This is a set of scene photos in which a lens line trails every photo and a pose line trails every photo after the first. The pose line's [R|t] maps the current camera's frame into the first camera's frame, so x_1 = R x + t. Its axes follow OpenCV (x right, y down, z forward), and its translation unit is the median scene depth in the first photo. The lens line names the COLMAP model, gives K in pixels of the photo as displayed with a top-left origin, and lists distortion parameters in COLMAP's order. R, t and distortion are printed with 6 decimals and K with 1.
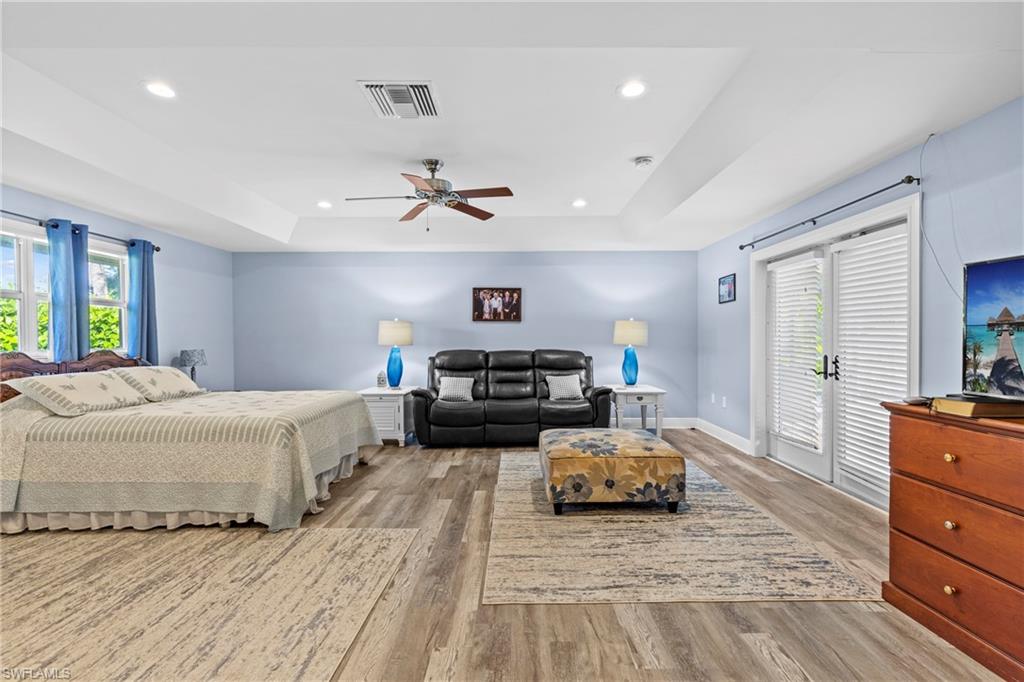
lens RADIAL K [[459.4, 0, 520.0], [0, 459.4, 341.5], [0, 0, 1]] dist [0.001835, -0.000360]
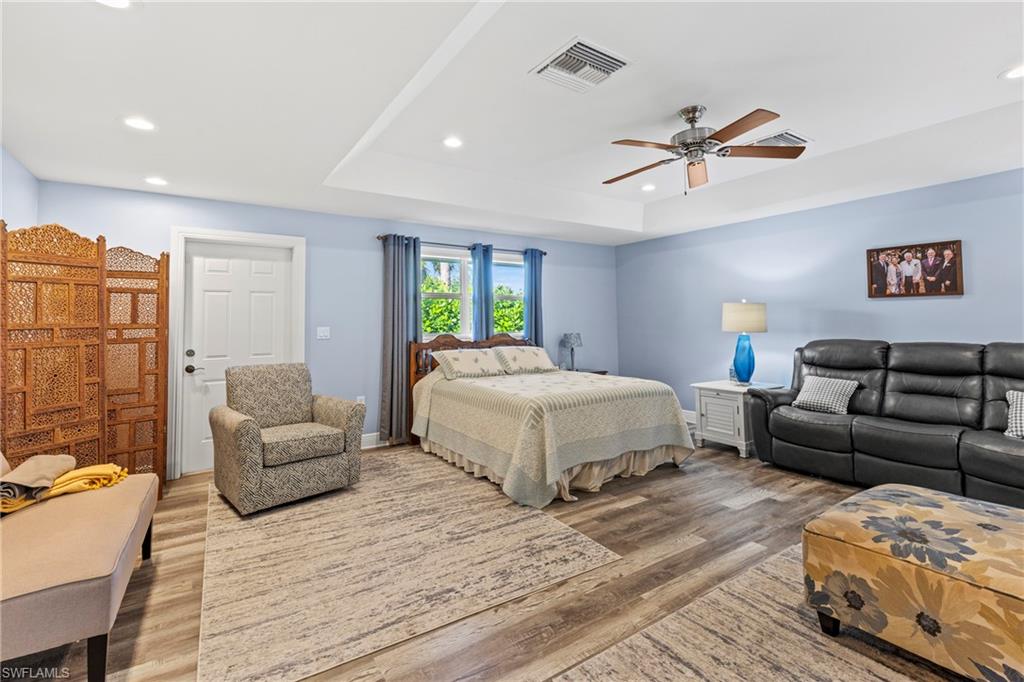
lens RADIAL K [[472.5, 0, 523.1], [0, 472.5, 298.2], [0, 0, 1]] dist [0.002320, -0.000704]
pose [[0.558996, -0.044096, -0.827997, 0.272393], [0.000509, 0.998603, -0.052838, -0.009408], [0.829170, 0.029115, 0.558237, 0.242403]]
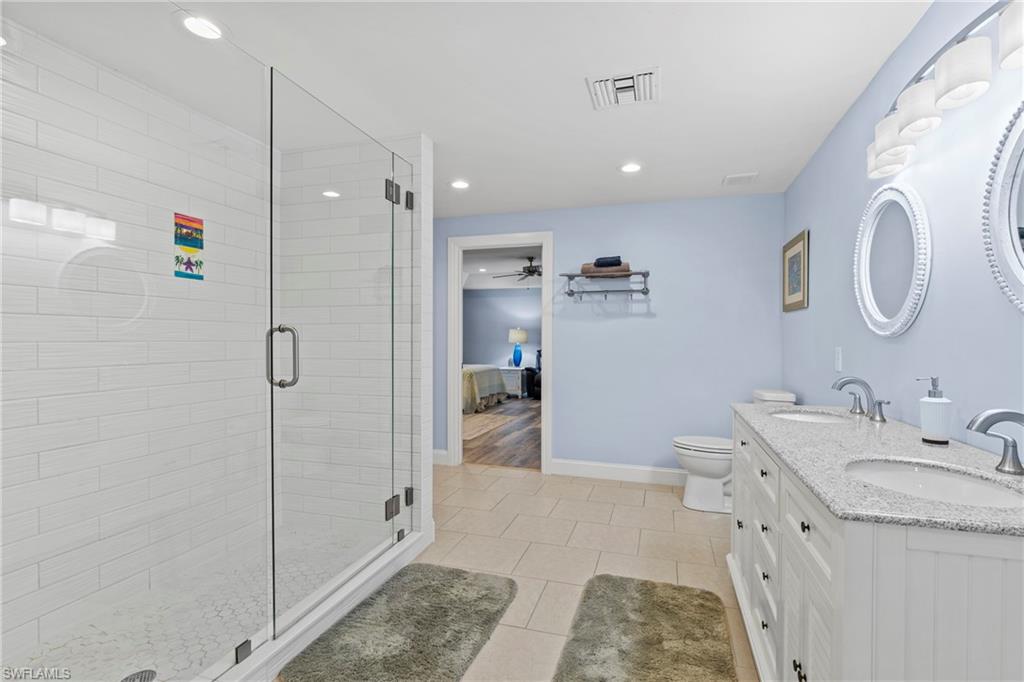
lens RADIAL K [[486.6, 0, 512.0], [0, 486.6, 341.0], [0, 0, 1]] dist [-0.002178, -0.000342]
pose [[0.950509, 0.009004, -0.310565, 0.366818], [-0.010303, 0.999944, -0.002541, 0.006627], [0.310525, 0.005615, 0.950549, -0.998853]]
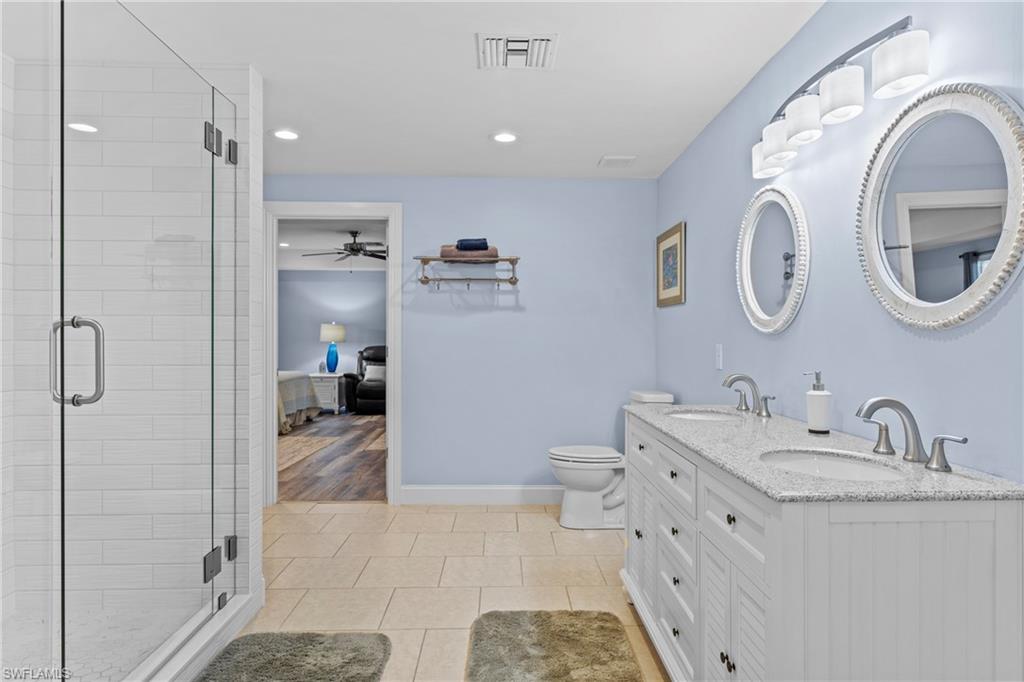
lens RADIAL K [[613.6, 0, 515.8], [0, 613.6, 332.7], [0, 0, 1]] dist [0.003966, 0.000807]
pose [[0.999905, 0.006308, 0.012273, 0.312863], [-0.006117, 0.999861, -0.015536, 0.007428], [-0.012370, 0.015459, 0.999804, -1.039919]]
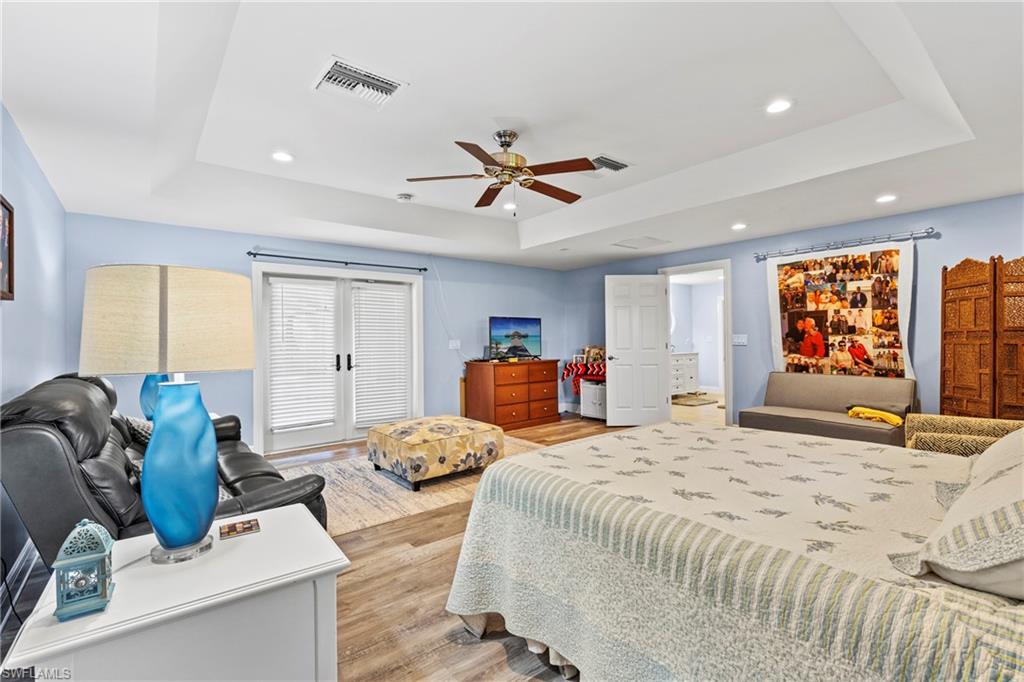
lens RADIAL K [[464.7, 0, 519.9], [0, 464.7, 334.6], [0, 0, 1]] dist [0.007304, -0.000183]
pose [[-0.625947, 0.020425, 0.779598, -0.734904], [0.022554, 0.999713, -0.008083, -0.008241], [-0.779539, 0.012524, -0.626228, 1.283797]]
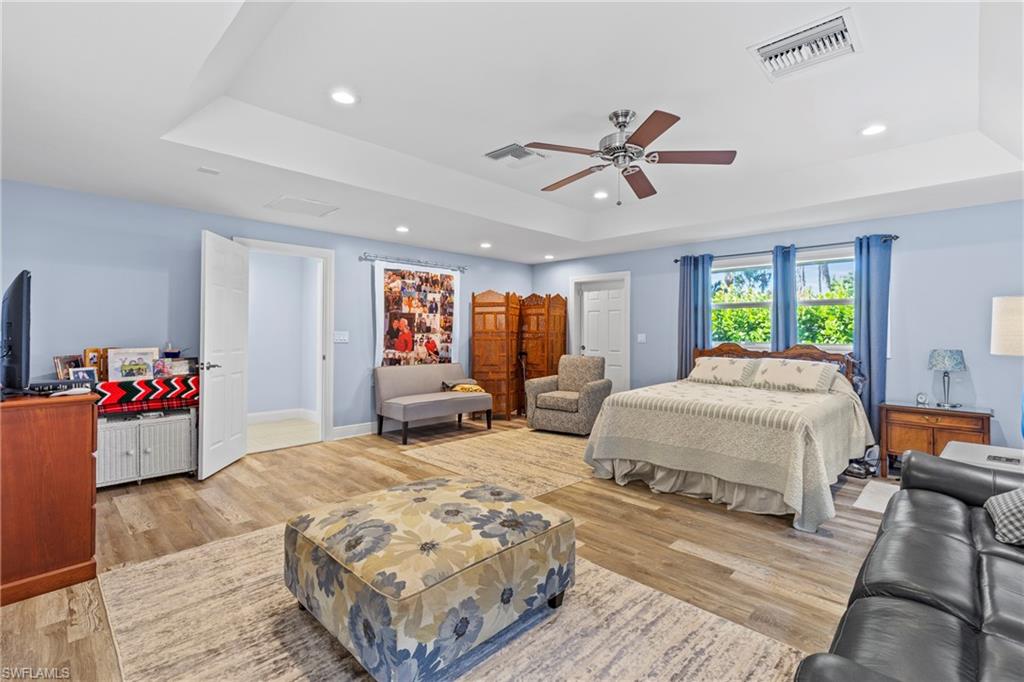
lens RADIAL K [[464.7, 0, 519.9], [0, 464.7, 334.6], [0, 0, 1]] dist [0.007304, -0.000183]
pose [[-0.697650, 0.005884, -0.716415, 0.426616], [-0.006409, 0.999875, 0.014453, -0.017416], [0.716410, 0.014674, -0.697525, 1.204637]]
